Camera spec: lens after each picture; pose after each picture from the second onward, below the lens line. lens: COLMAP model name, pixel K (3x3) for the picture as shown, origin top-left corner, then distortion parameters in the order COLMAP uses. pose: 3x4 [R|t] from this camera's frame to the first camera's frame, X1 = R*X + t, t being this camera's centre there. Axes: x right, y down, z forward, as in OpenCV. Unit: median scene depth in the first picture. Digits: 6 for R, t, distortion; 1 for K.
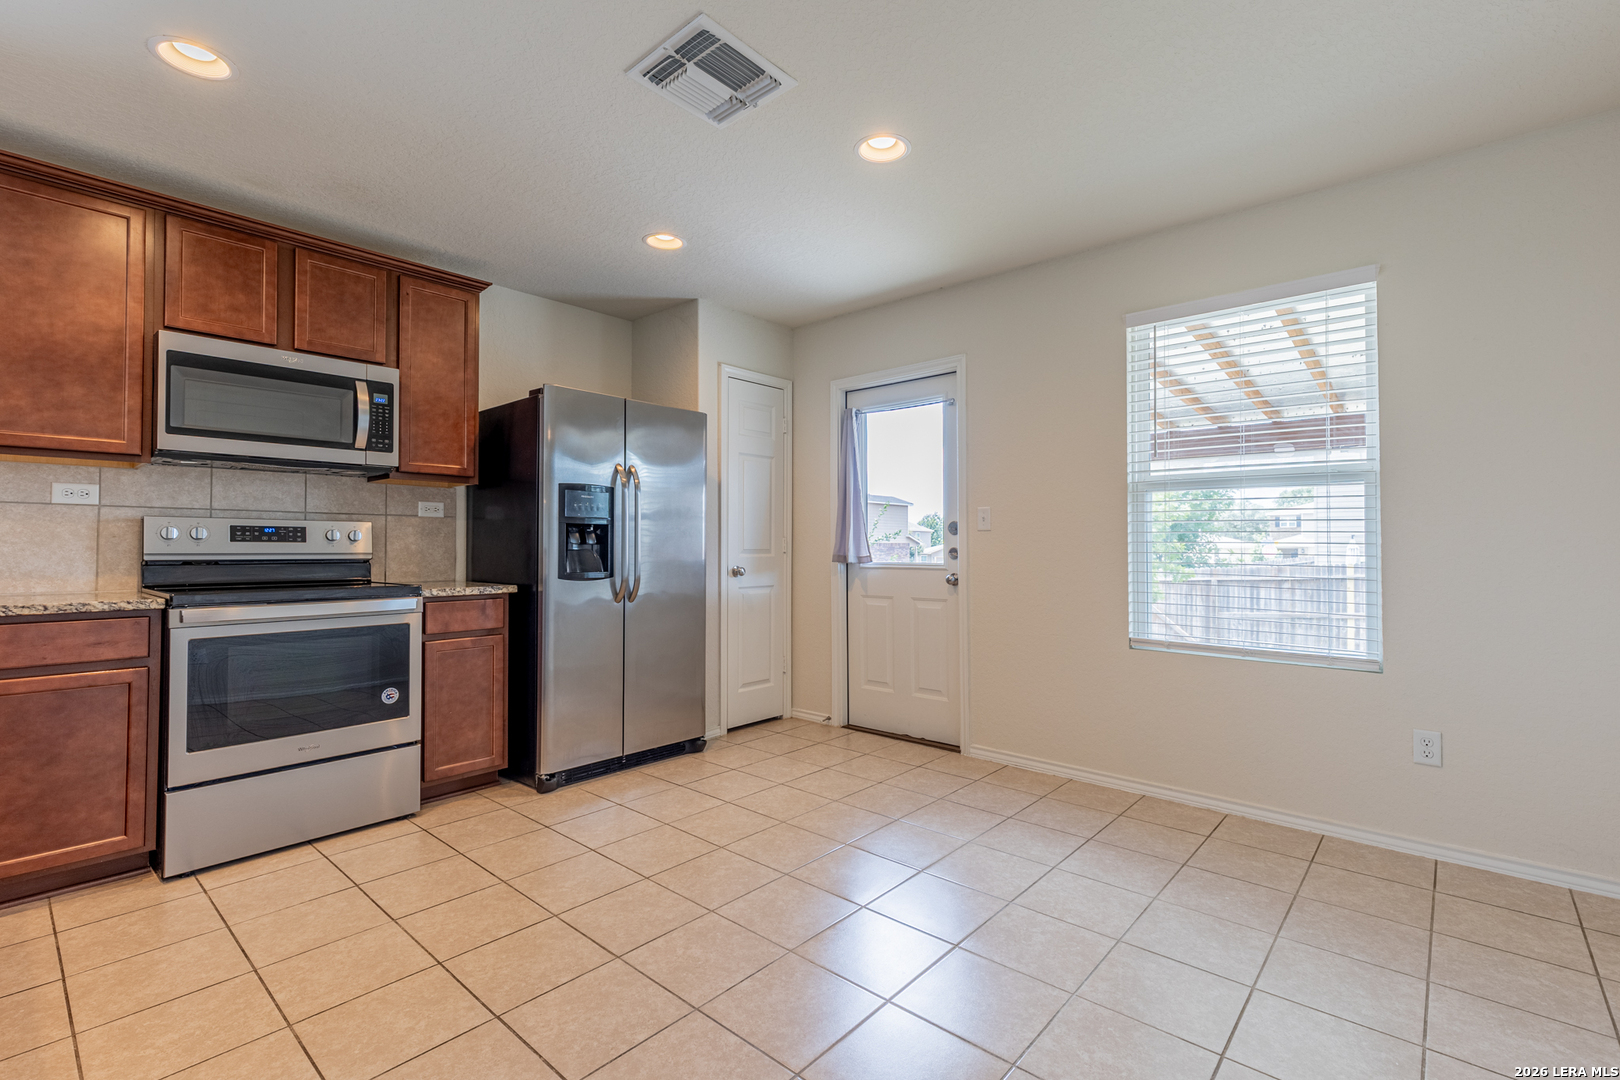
lens RADIAL K [[730.2, 0, 819.4], [0, 730.2, 534.3], [0, 0, 1]] dist [0.004046, 0.000101]
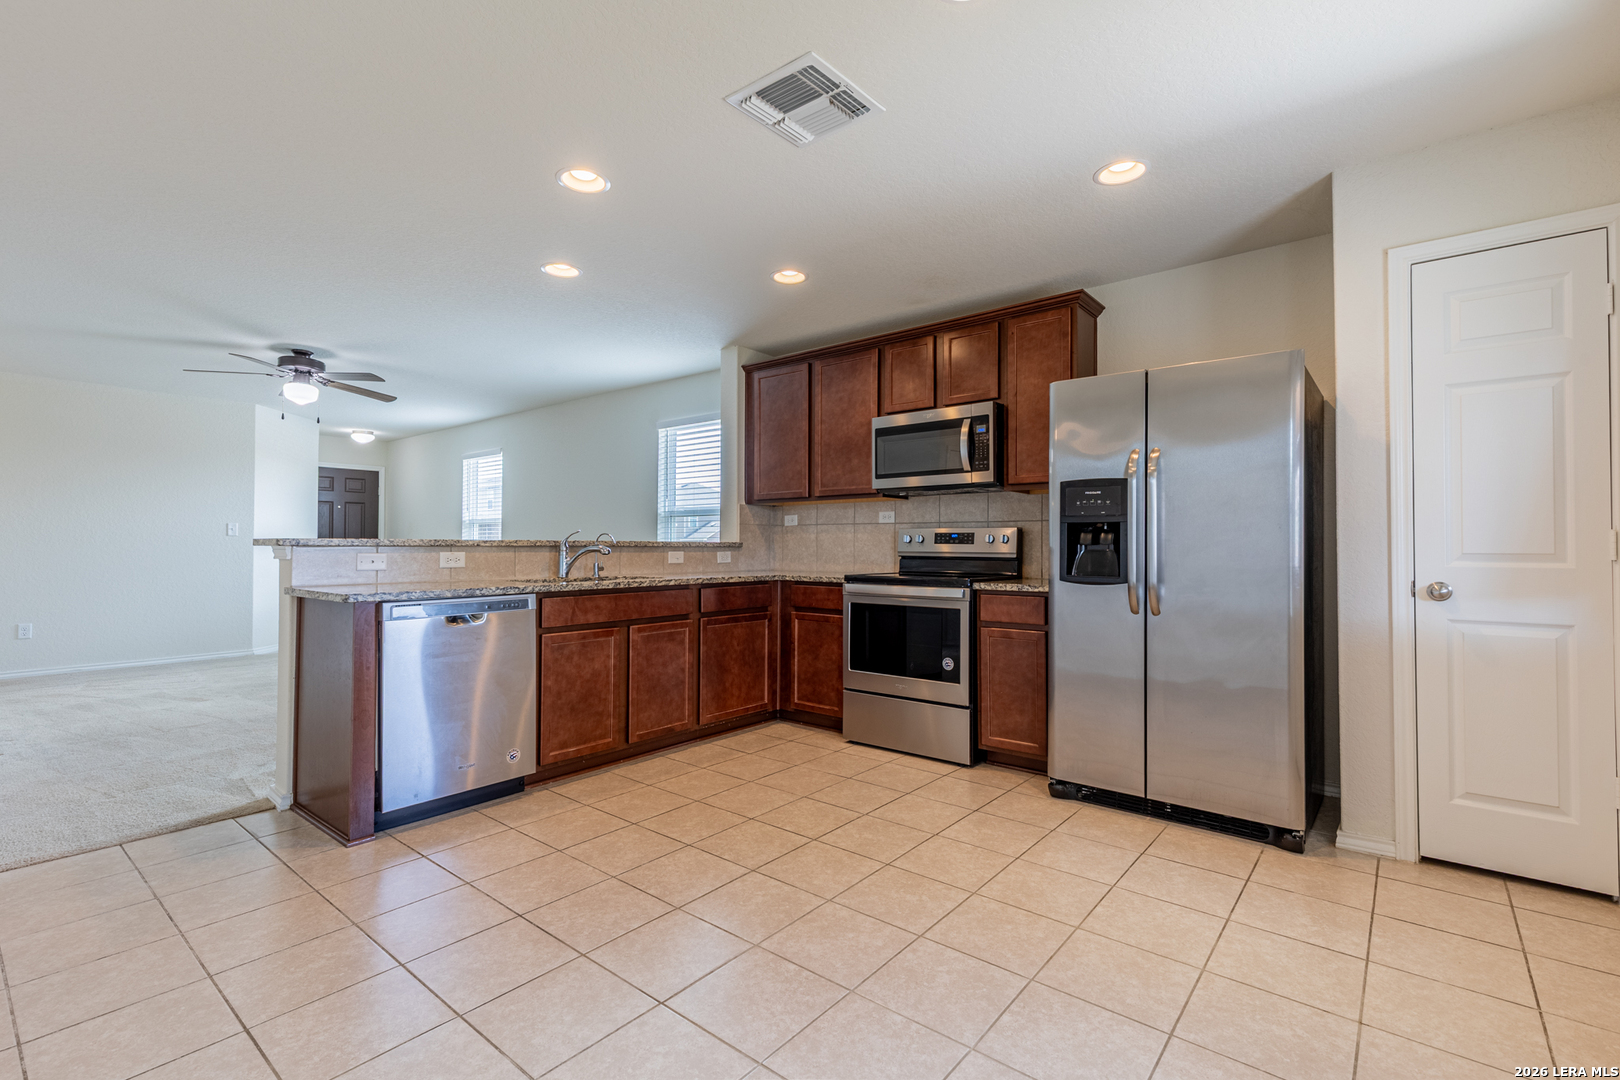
lens RADIAL K [[726.1, 0, 814.1], [0, 726.1, 536.3], [0, 0, 1]] dist [0.006740, -0.000681]
pose [[0.030202, -0.015324, -0.999426, 0.614921], [0.013684, 0.999795, -0.014916, 0.012096], [0.999450, -0.013226, 0.030405, 0.663124]]
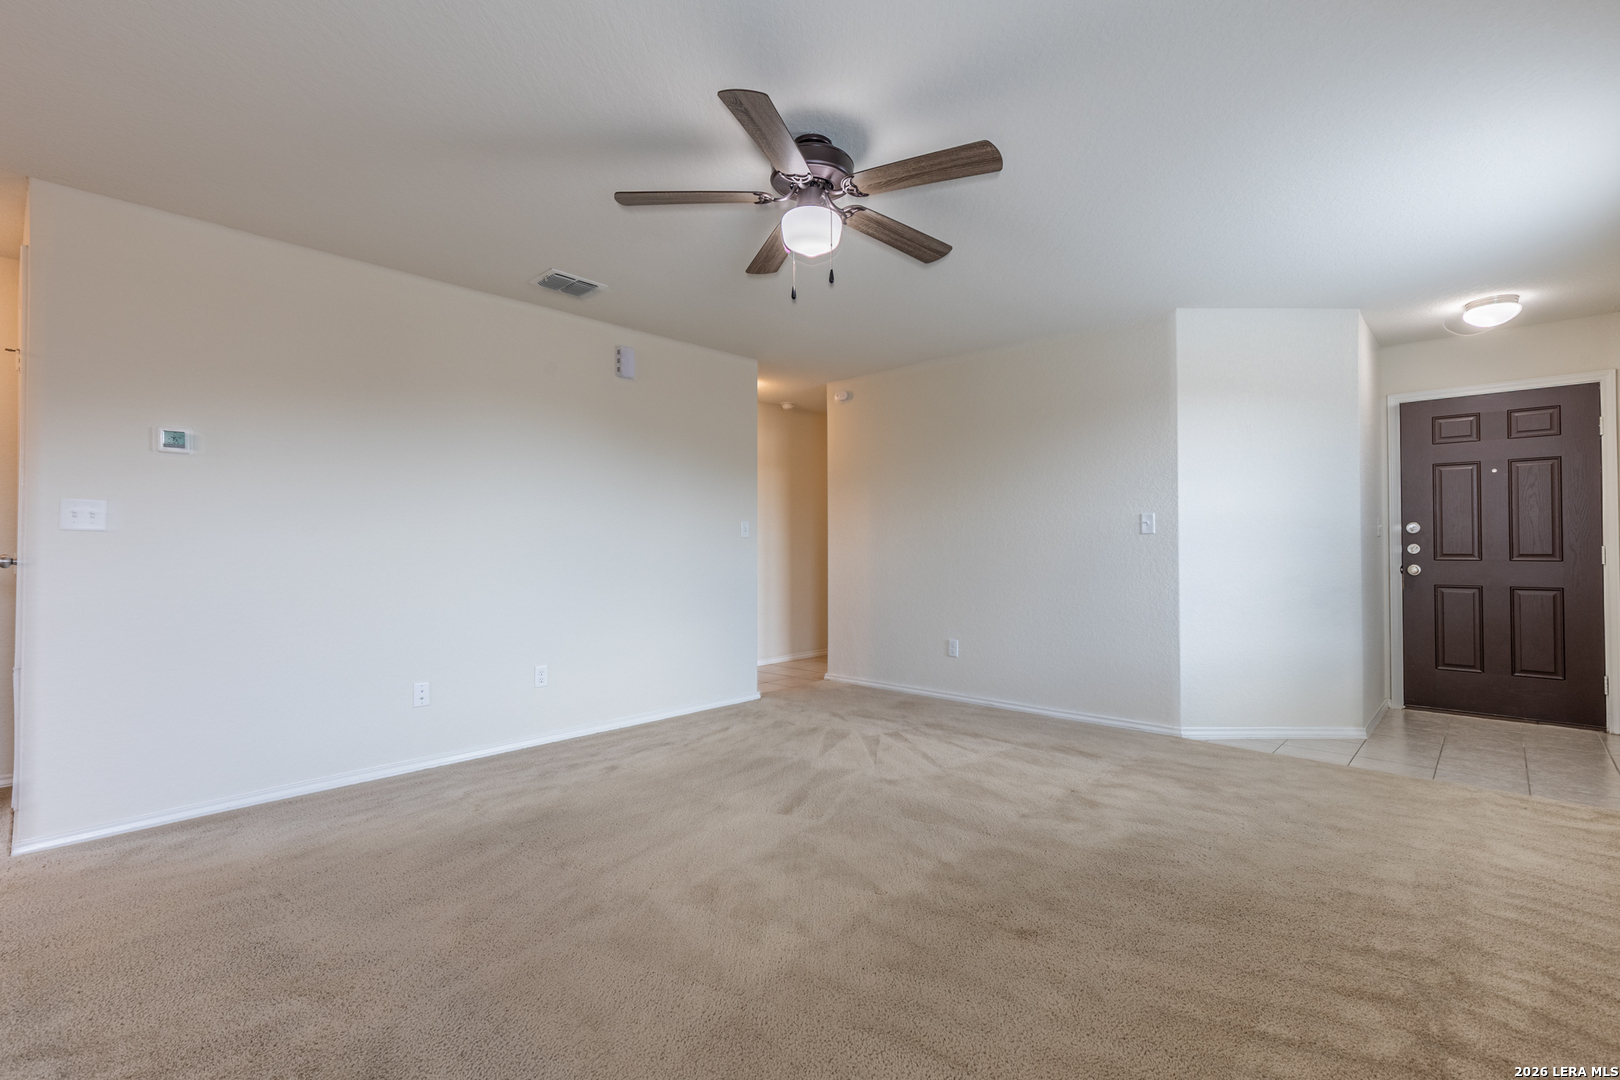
lens RADIAL K [[736.8, 0, 810.0], [0, 736.8, 540.0], [0, 0, 1]] dist [0.003300, 0.000185]
pose [[-0.999664, 0.002957, 0.025746, -1.095662], [0.002114, 0.999463, -0.032707, 0.006439], [-0.025829, -0.032641, -0.999133, 0.335219]]
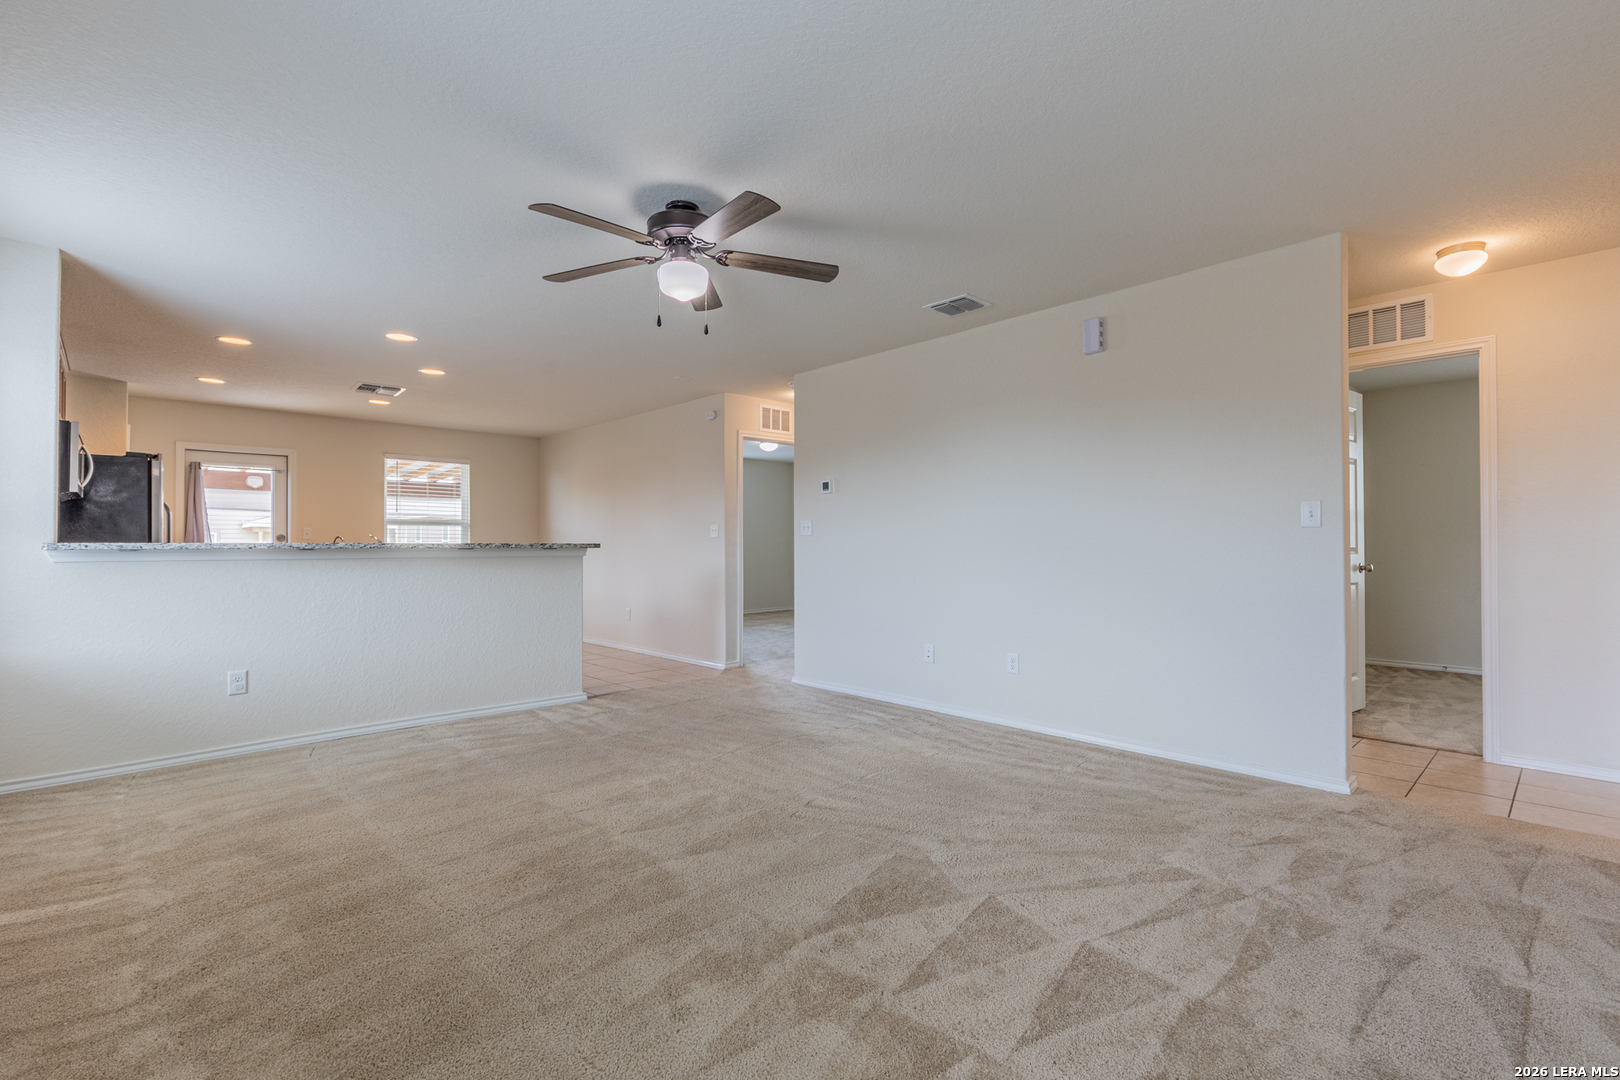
lens RADIAL K [[730.7, 0, 812.8], [0, 730.7, 538.9], [0, 0, 1]] dist [0.016077, -0.000015]
pose [[0.096438, 0.006800, 0.995316, -1.999370], [-0.014175, 0.999885, -0.005458, -0.018570], [-0.995238, -0.013582, 0.096524, -0.712979]]
